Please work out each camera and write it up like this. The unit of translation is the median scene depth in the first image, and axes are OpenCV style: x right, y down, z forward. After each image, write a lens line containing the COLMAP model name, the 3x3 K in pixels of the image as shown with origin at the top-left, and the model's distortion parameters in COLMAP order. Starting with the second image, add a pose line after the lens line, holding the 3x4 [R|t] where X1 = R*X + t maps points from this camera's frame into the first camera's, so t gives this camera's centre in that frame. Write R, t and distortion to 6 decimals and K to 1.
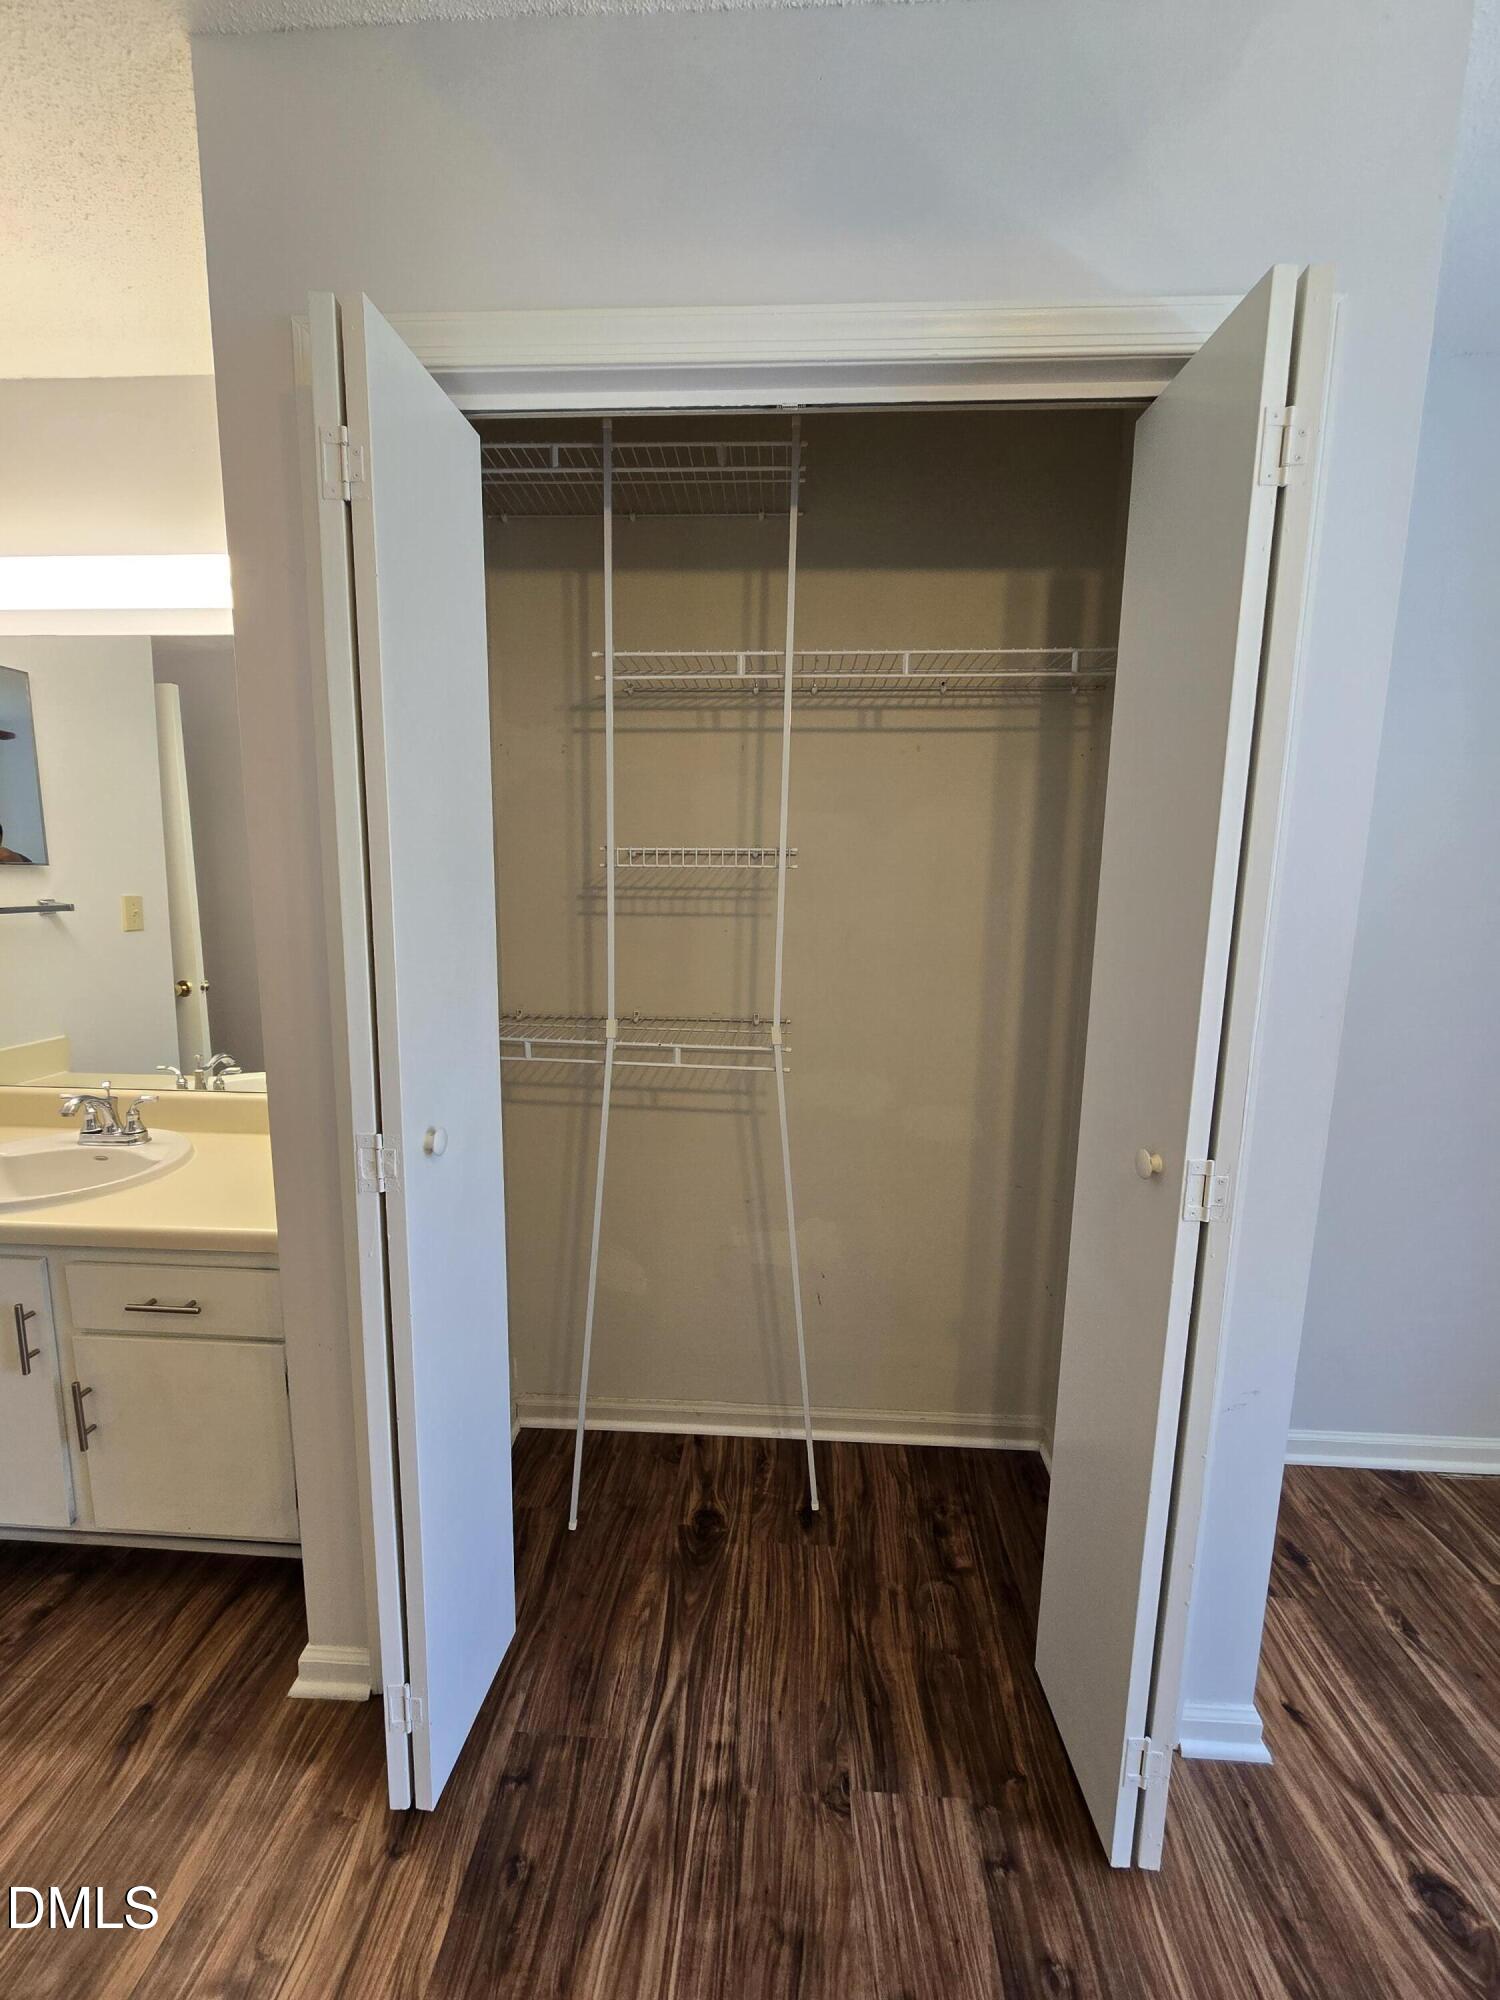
lens RADIAL K [[807.9, 0, 750.0], [0, 807.9, 1000.0], [0, 0, 1]] dist [-0.001416, 0.000712]
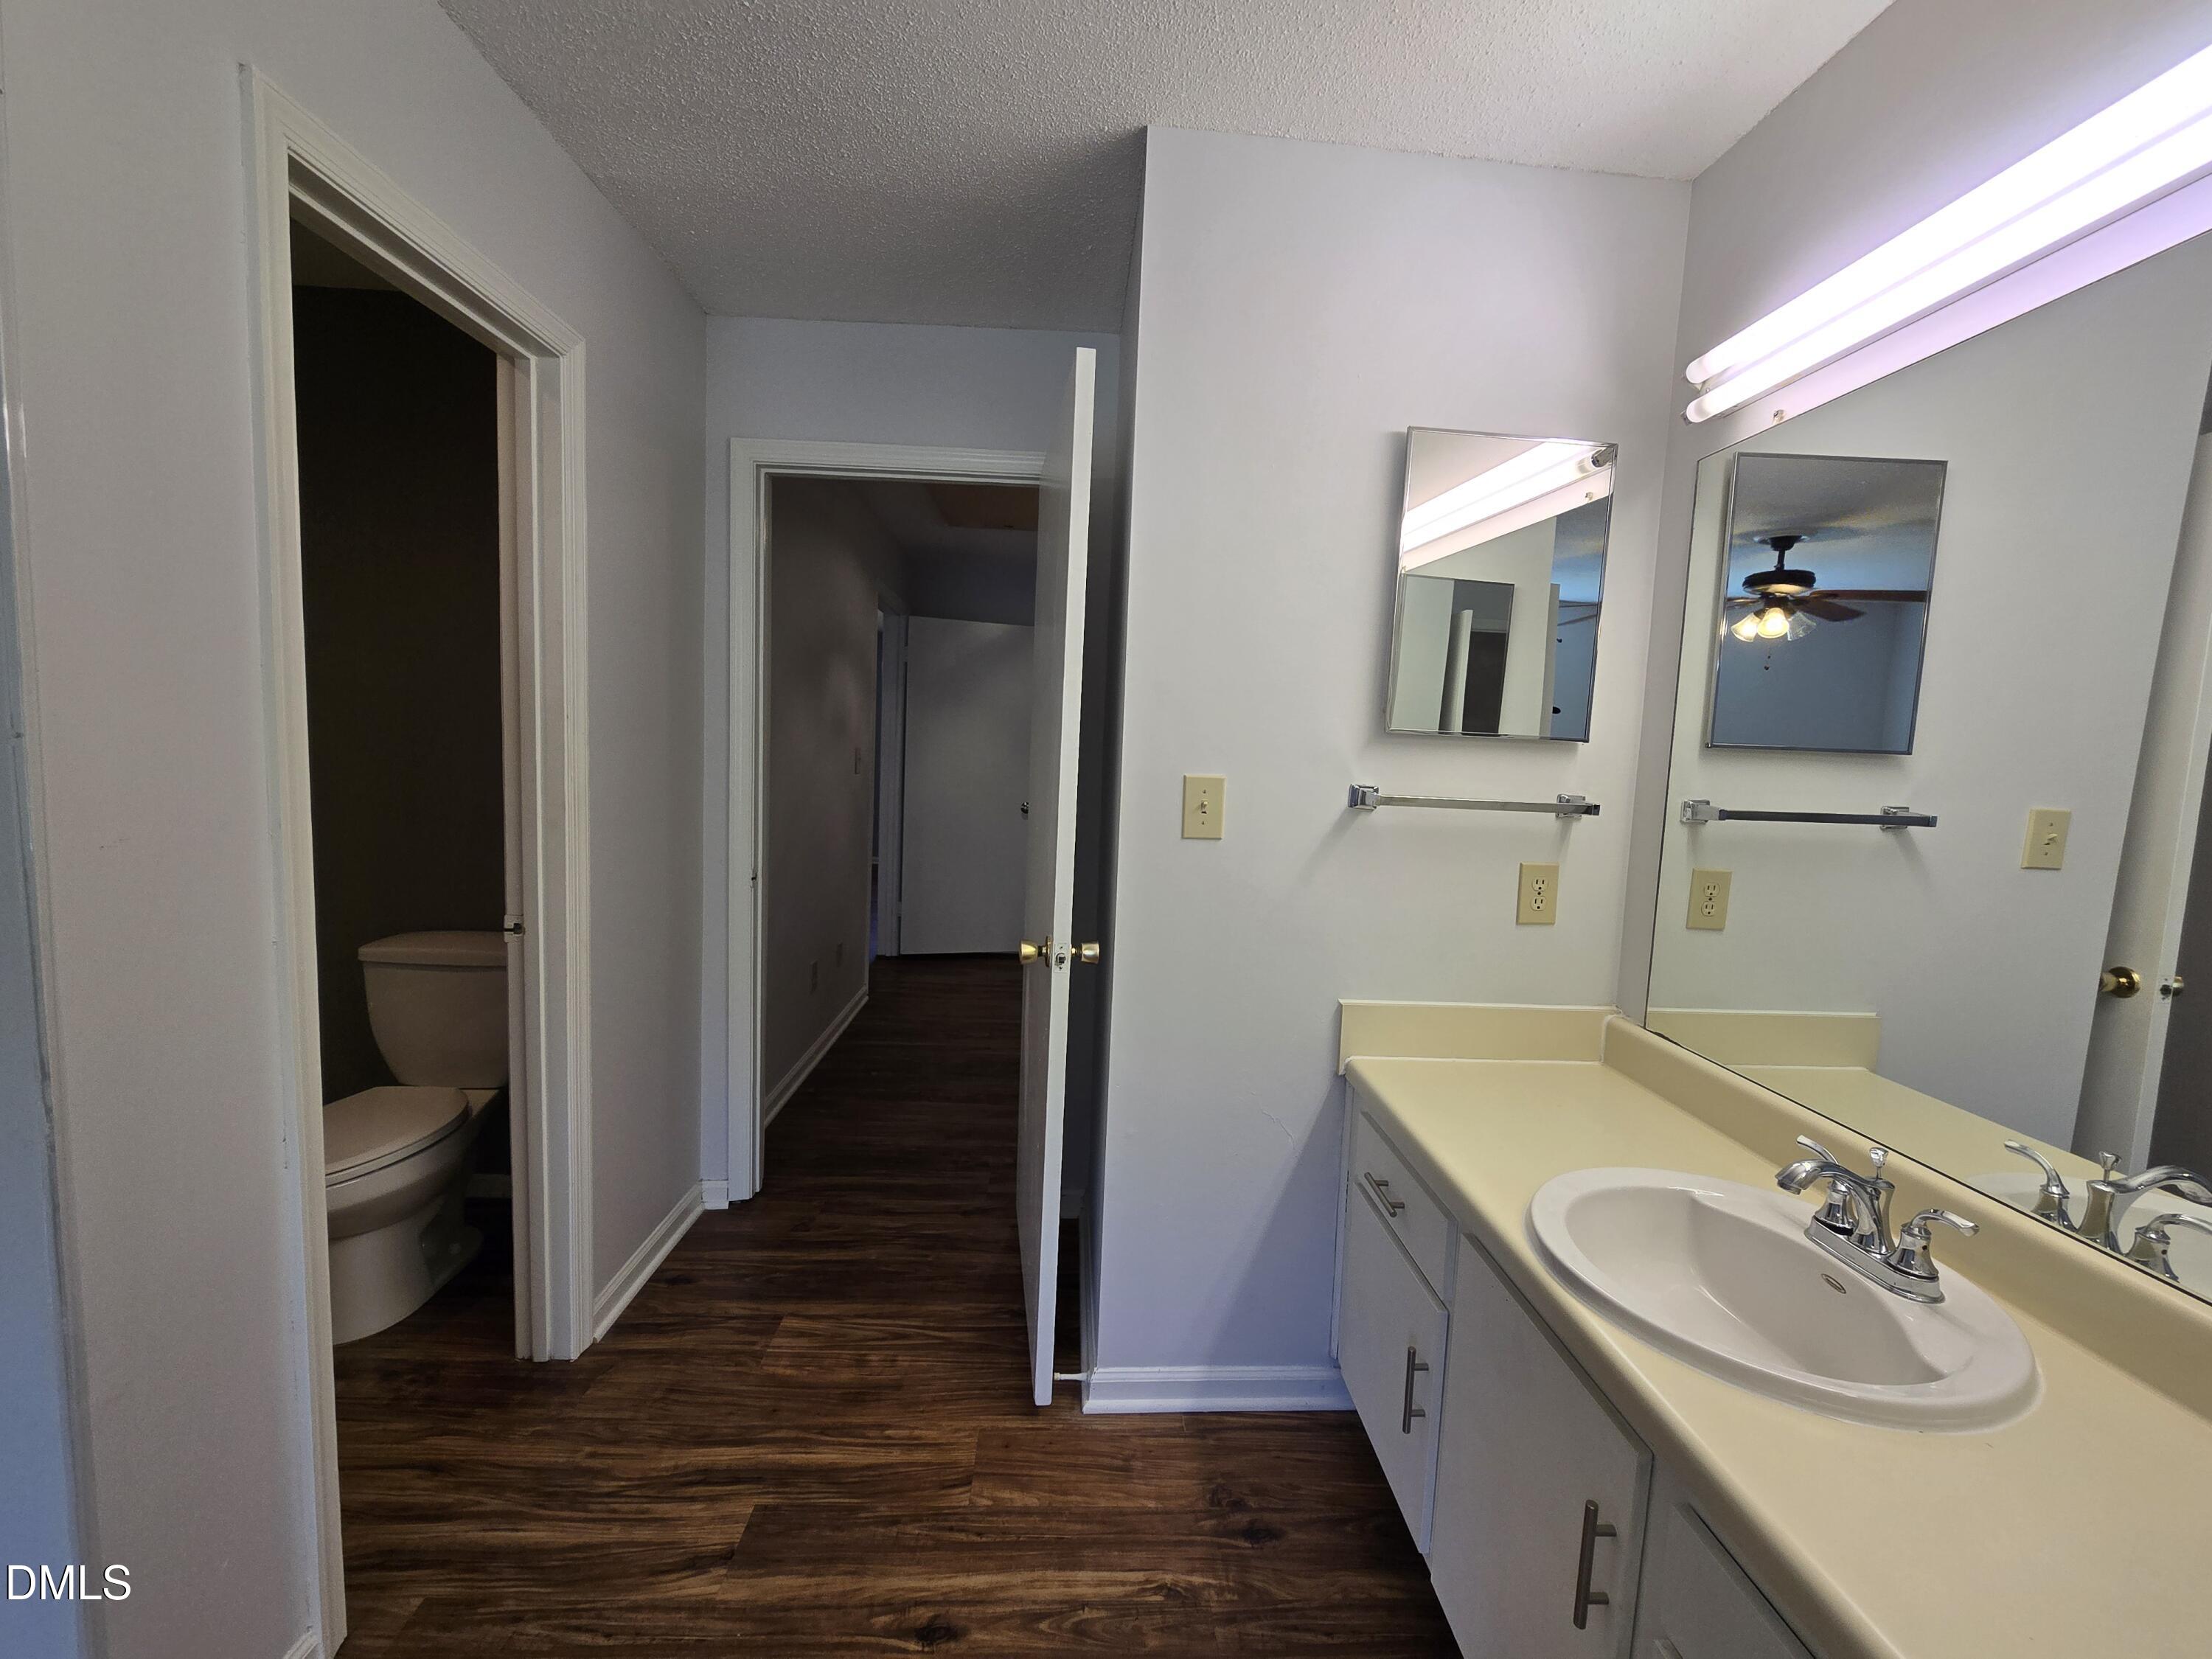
lens RADIAL K [[893.6, 0, 1106.0], [0, 893.6, 829.5], [0, 0, 1]] dist [-0.001416, 0.000712]
pose [[0.088445, 0.082132, -0.992689, -0.280486], [-0.187462, 0.980159, 0.064393, -0.044129], [0.978282, 0.180397, 0.102087, 0.406840]]
